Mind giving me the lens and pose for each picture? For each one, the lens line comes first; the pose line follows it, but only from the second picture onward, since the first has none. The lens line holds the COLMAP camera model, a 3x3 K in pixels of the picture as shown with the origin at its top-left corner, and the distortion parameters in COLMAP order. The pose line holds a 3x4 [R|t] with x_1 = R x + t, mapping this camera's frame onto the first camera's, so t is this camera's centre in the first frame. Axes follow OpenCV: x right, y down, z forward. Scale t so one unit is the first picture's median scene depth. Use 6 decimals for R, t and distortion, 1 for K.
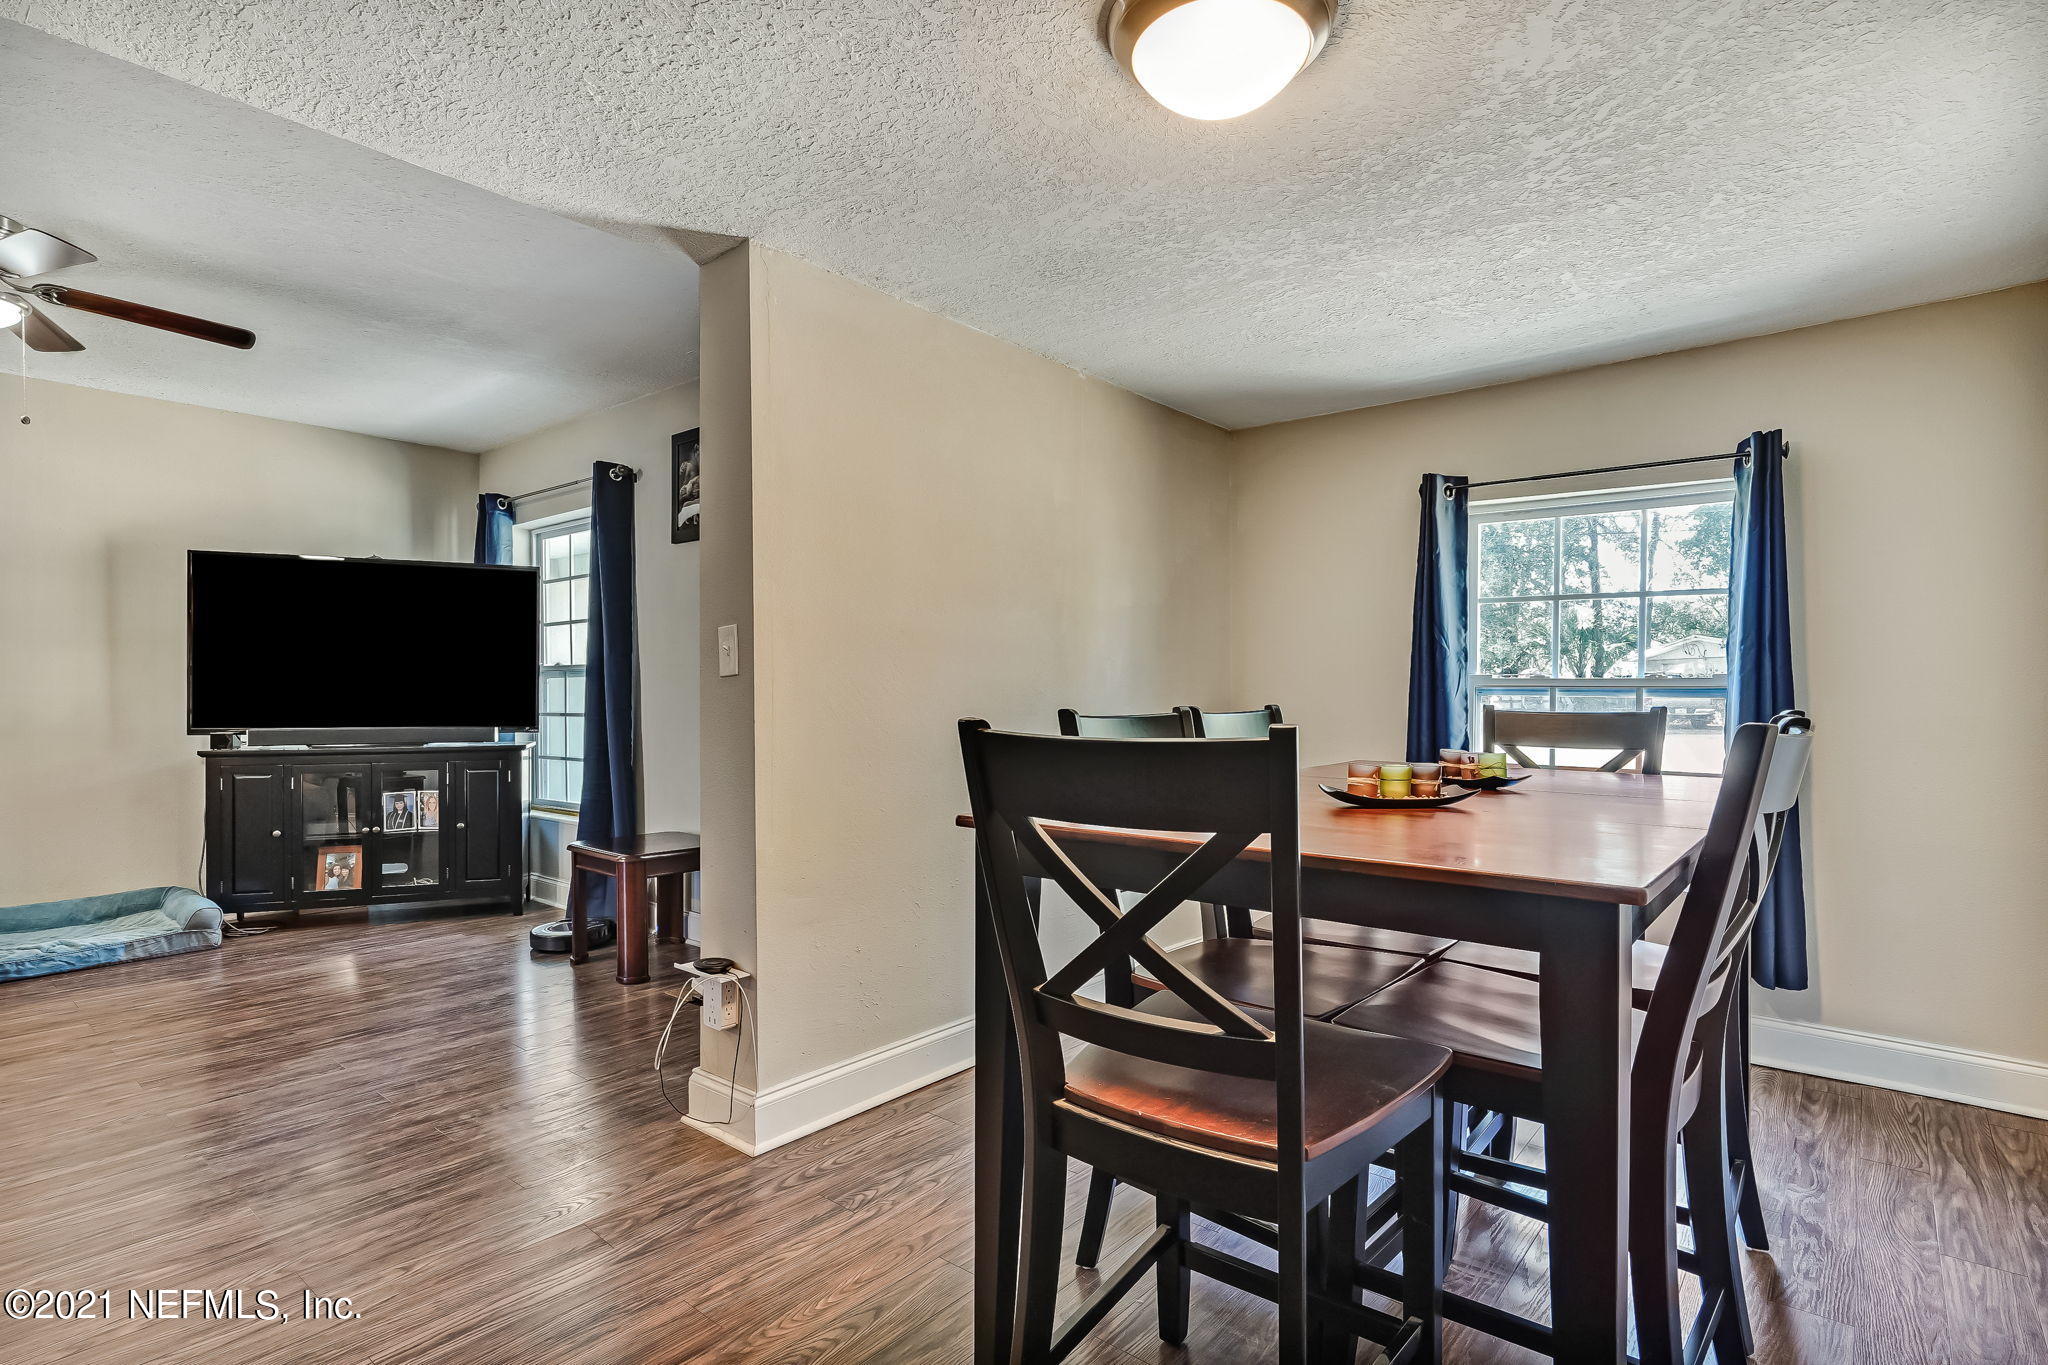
lens RADIAL K [[1022.0, 0, 1023.9], [0, 1022.0, 689.2], [0, 0, 1]] dist [0.000927, 0.000411]
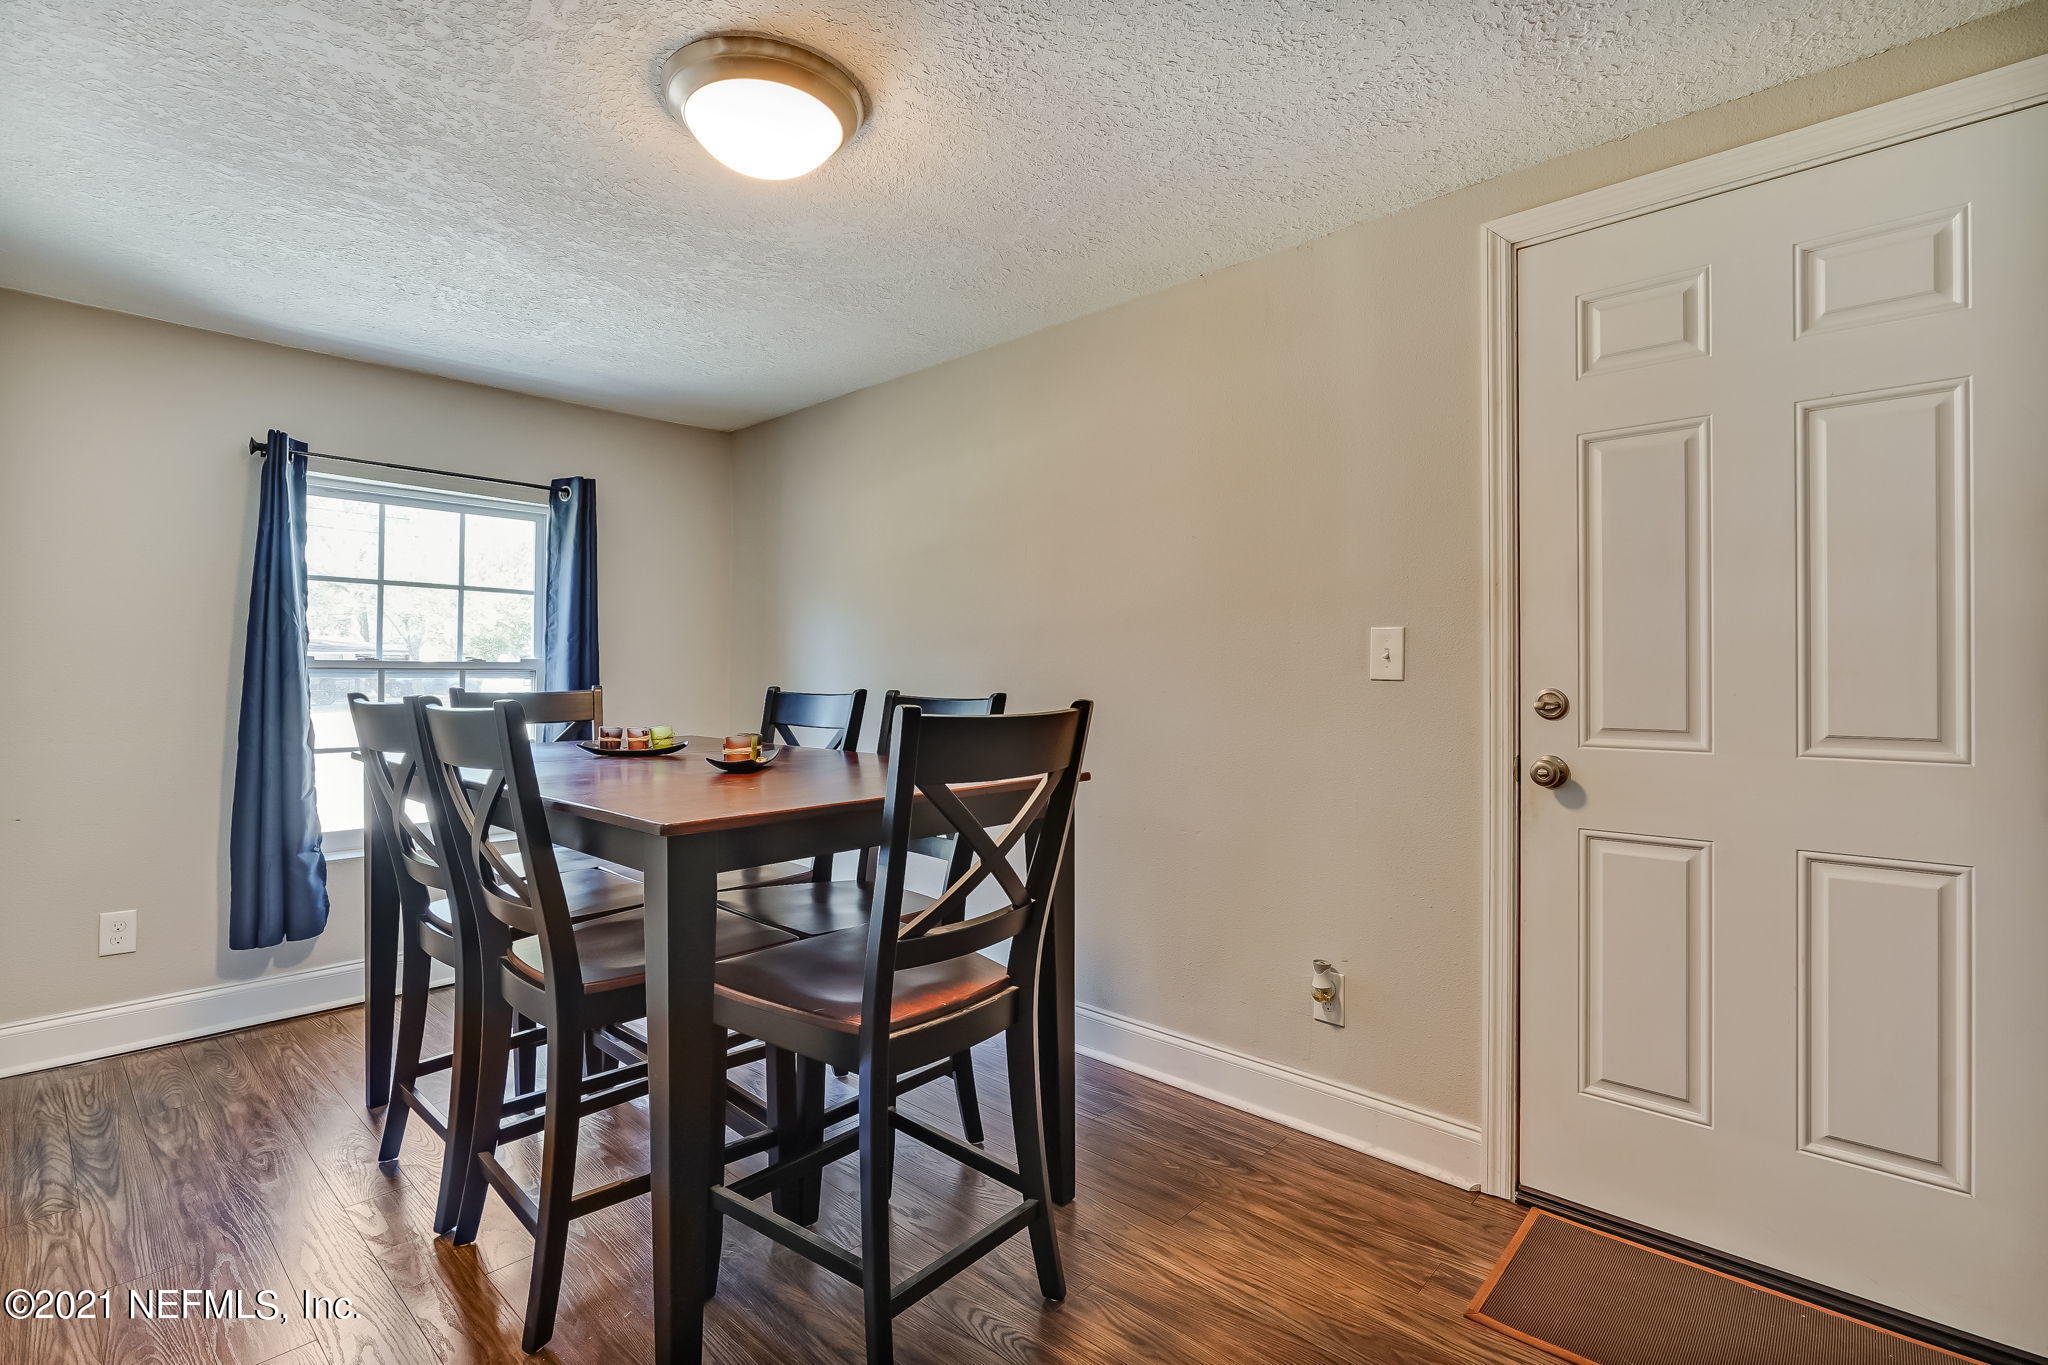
lens RADIAL K [[936.5, 0, 1026.5], [0, 936.5, 661.1], [0, 0, 1]] dist [-0.000936, -0.000056]
pose [[0.055114, 0.008195, 0.998446, -0.529292], [-0.002755, 0.999964, -0.008055, -0.006073], [-0.998476, -0.002307, 0.055134, 0.409509]]
